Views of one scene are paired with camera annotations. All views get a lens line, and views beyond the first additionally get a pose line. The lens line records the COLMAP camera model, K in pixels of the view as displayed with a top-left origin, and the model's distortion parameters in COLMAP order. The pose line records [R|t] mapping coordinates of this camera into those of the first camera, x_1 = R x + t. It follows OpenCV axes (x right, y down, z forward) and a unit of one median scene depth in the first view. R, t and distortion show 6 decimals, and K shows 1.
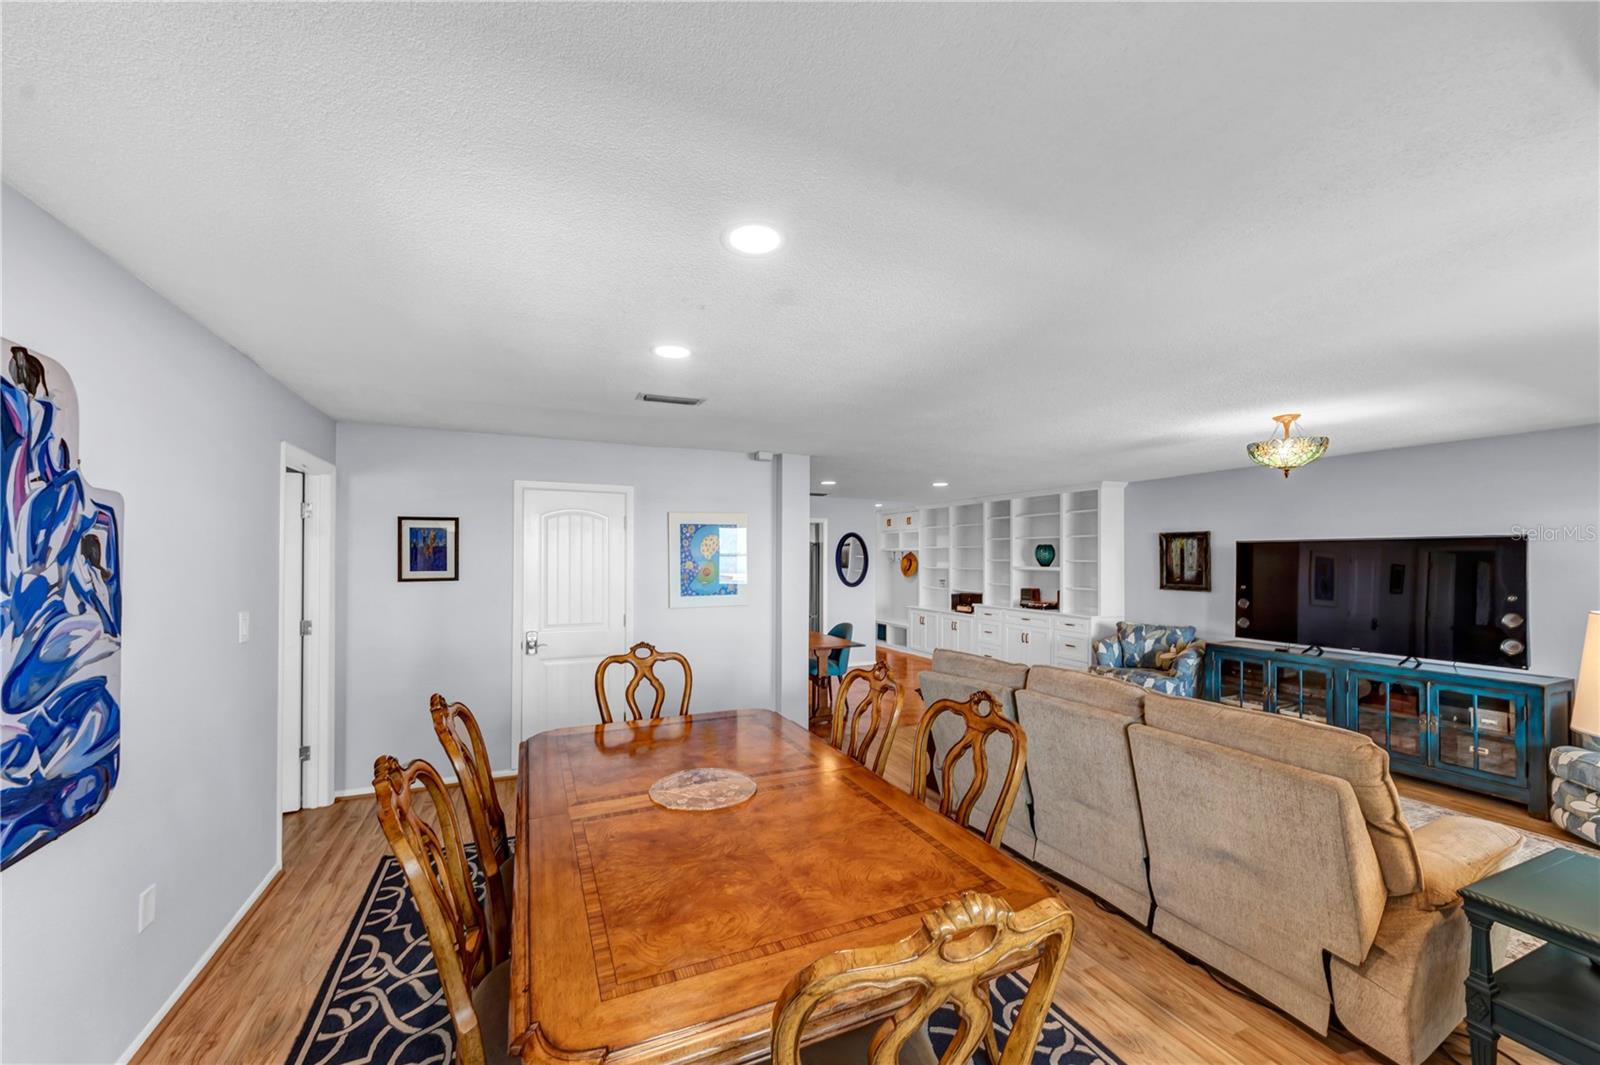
lens RADIAL K [[593.7, 0, 800.1], [0, 593.7, 557.8], [0, 0, 1]] dist [-0.000275, -0.000200]
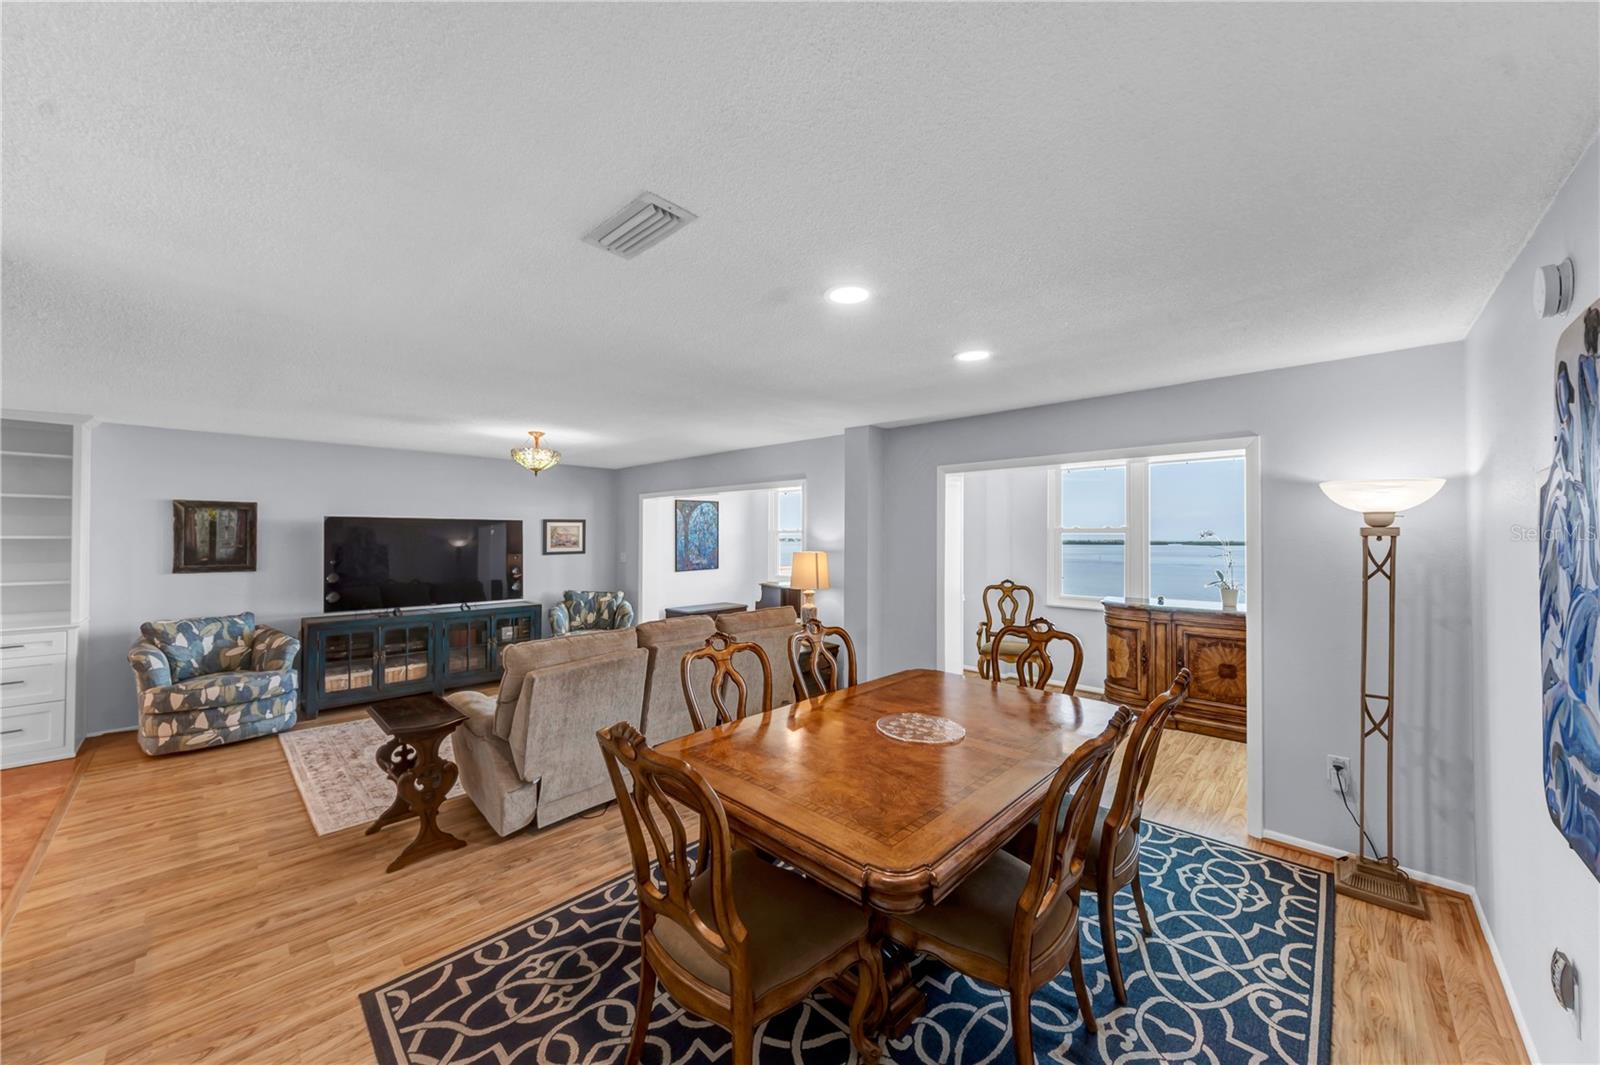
lens RADIAL K [[575.7, 0, 777.9], [0, 575.7, 528.5], [0, 0, 1]] dist [0.001108, 0.000019]
pose [[-0.361434, 0.009781, 0.932346, -0.566319], [-0.005989, 0.999900, -0.012811, 0.000669], [-0.932378, -0.010214, -0.361340, 0.833239]]
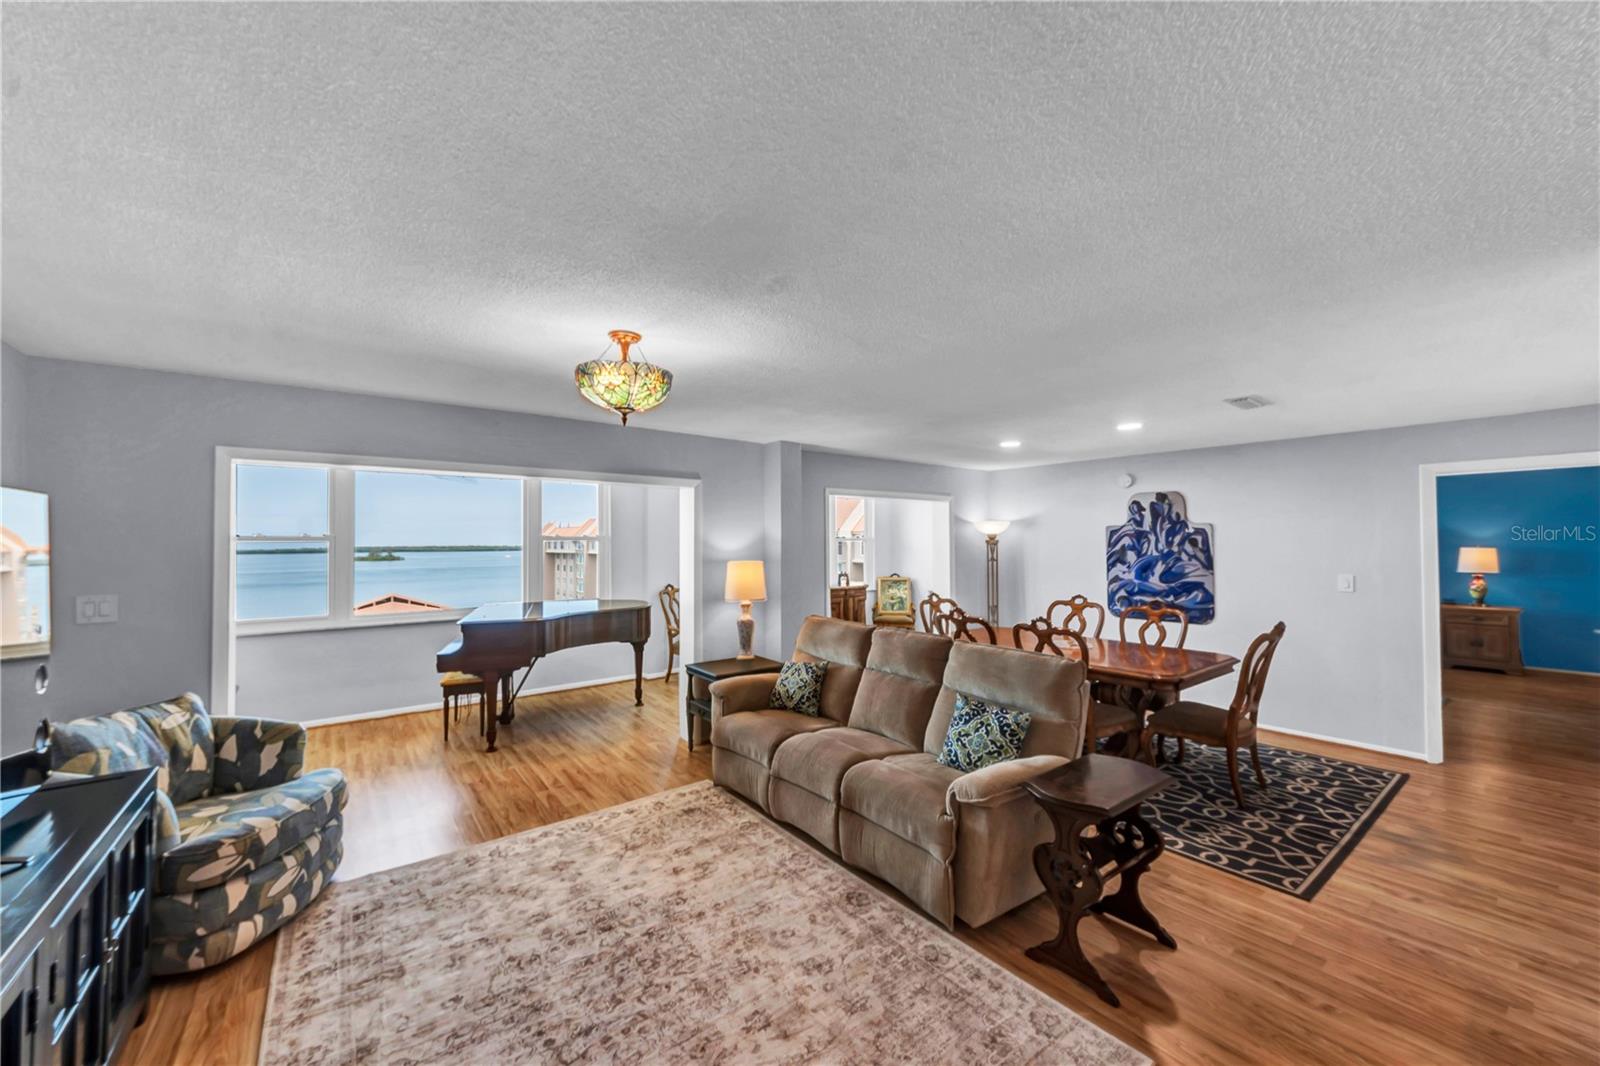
lens RADIAL K [[594.1, 0, 800.0], [0, 594.1, 533.0], [0, 0, 1]] dist [0.002105, -0.000184]
pose [[-0.973306, -0.002932, -0.229493, 0.675832], [0.001589, 0.999808, -0.019514, -0.001437], [0.229506, -0.019357, -0.973115, 1.478253]]
